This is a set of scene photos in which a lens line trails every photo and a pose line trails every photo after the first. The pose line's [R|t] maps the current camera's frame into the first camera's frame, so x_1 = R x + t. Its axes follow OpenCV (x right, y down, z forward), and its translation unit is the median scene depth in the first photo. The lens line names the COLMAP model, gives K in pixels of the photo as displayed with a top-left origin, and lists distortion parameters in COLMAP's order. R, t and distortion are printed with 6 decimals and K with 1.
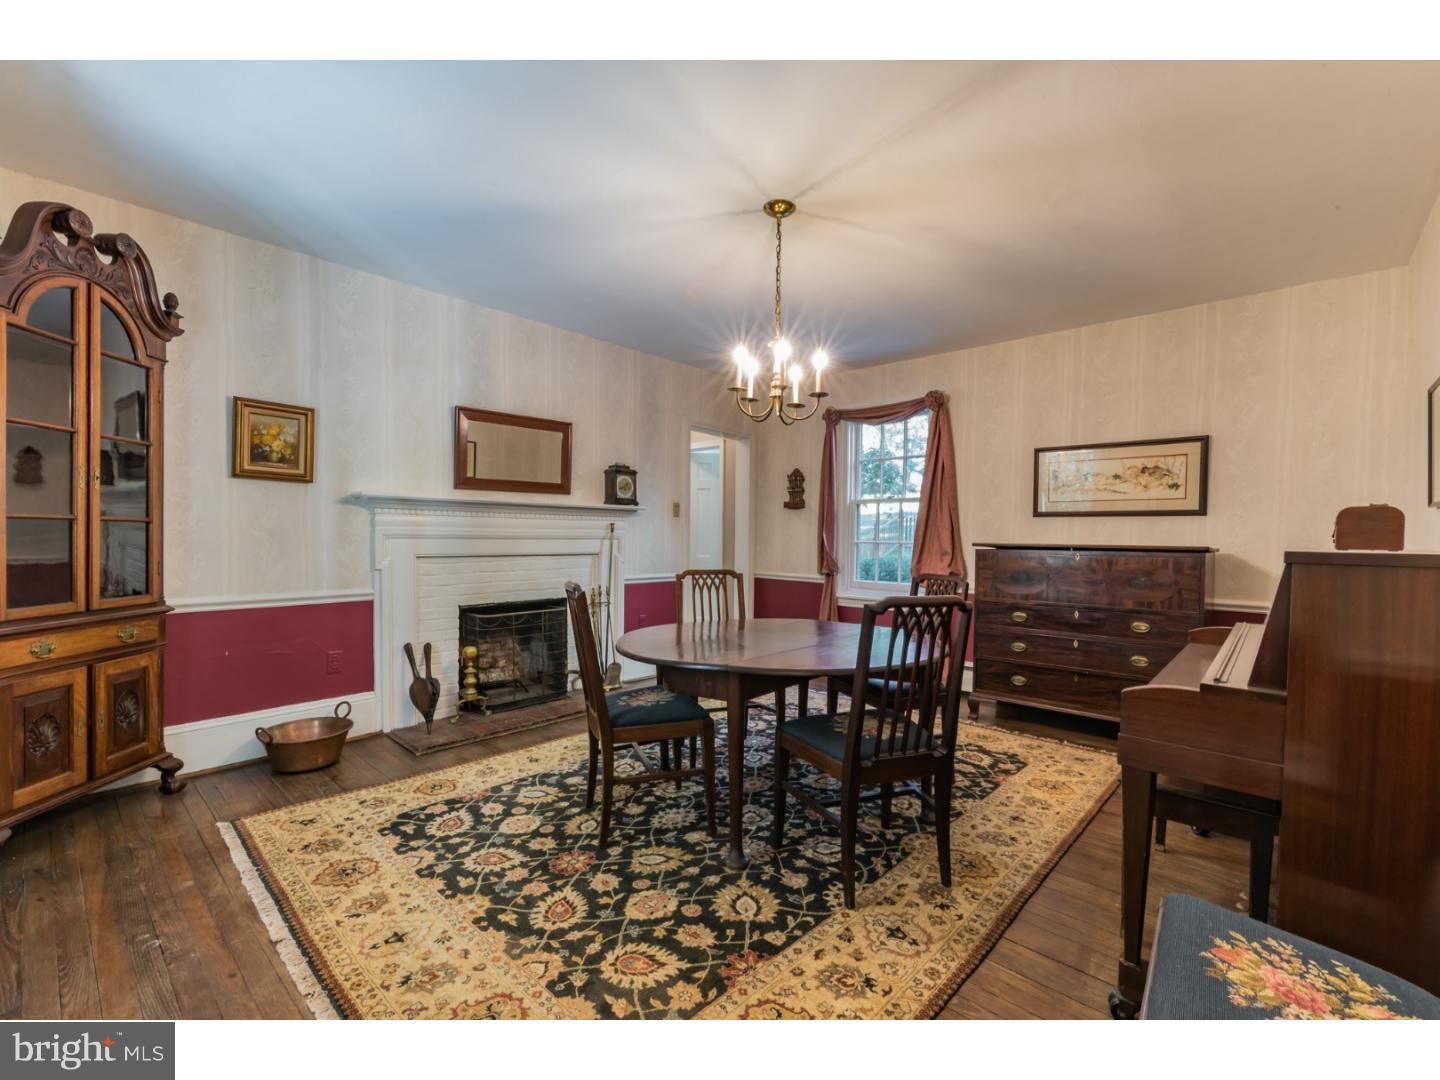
lens RADIAL K [[612.2, 0, 720.0], [0, 612.2, 540.0], [0, 0, 1]] dist [-0.000425, -0.000178]
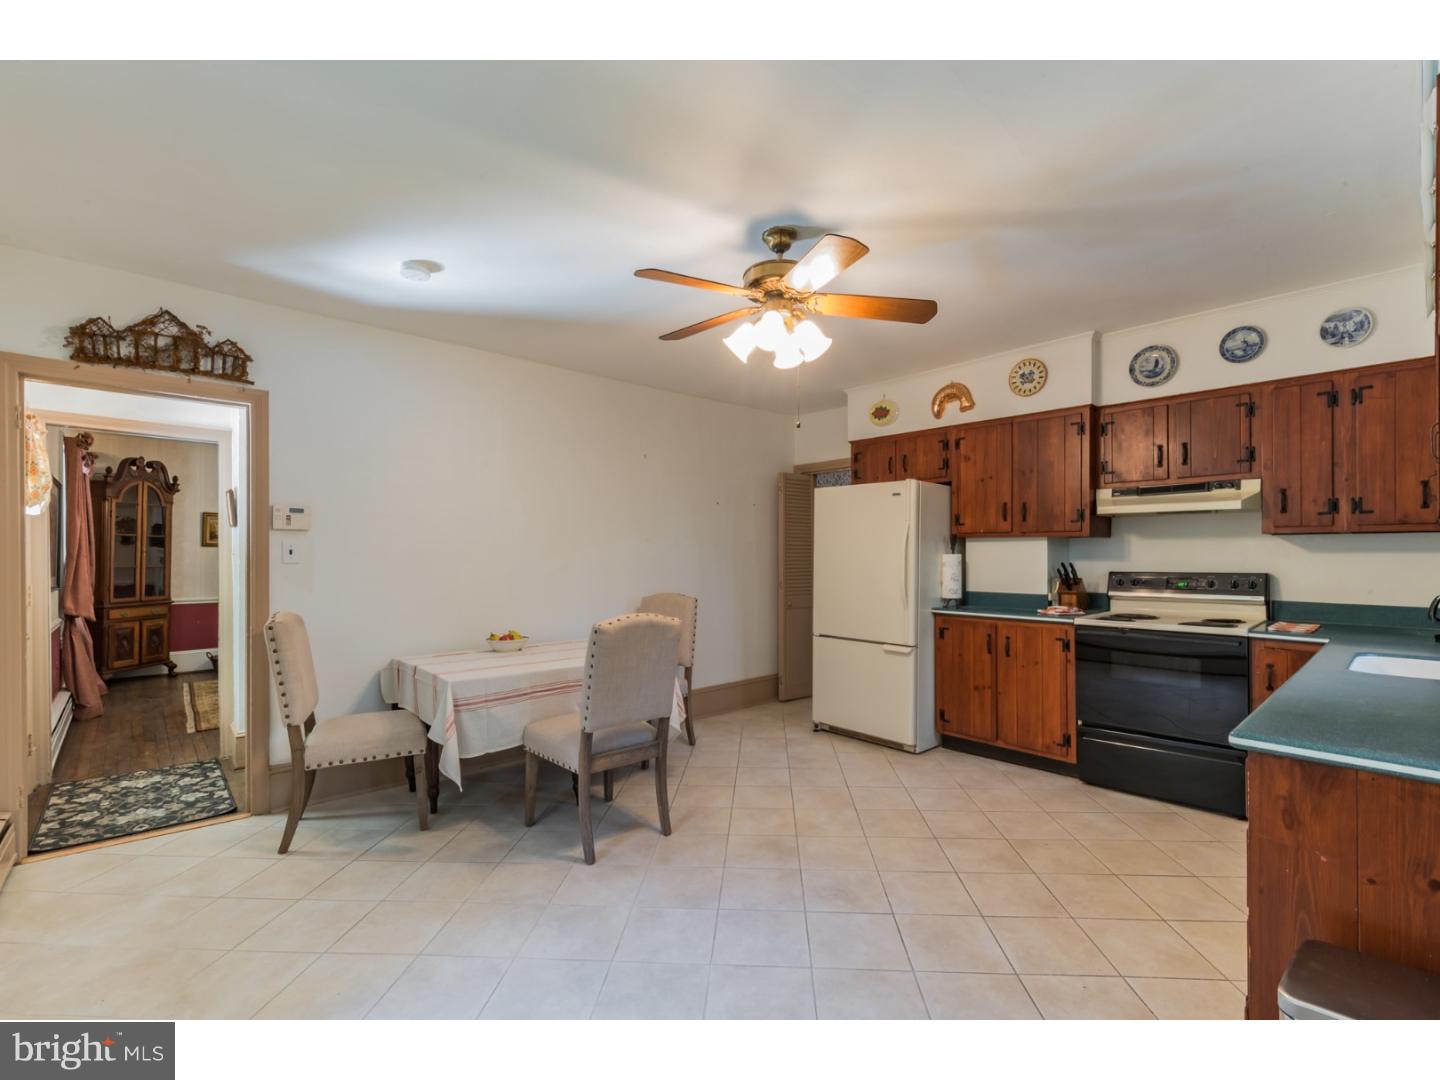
lens RADIAL K [[634.2, 0, 720.0], [0, 634.2, 540.0], [0, 0, 1]] dist [-0.000407, -0.000015]
pose [[0.995228, 0.010256, -0.097041, 1.672727], [-0.011532, 0.999854, -0.012603, -0.140541], [0.096897, 0.013662, 0.995201, -1.446208]]
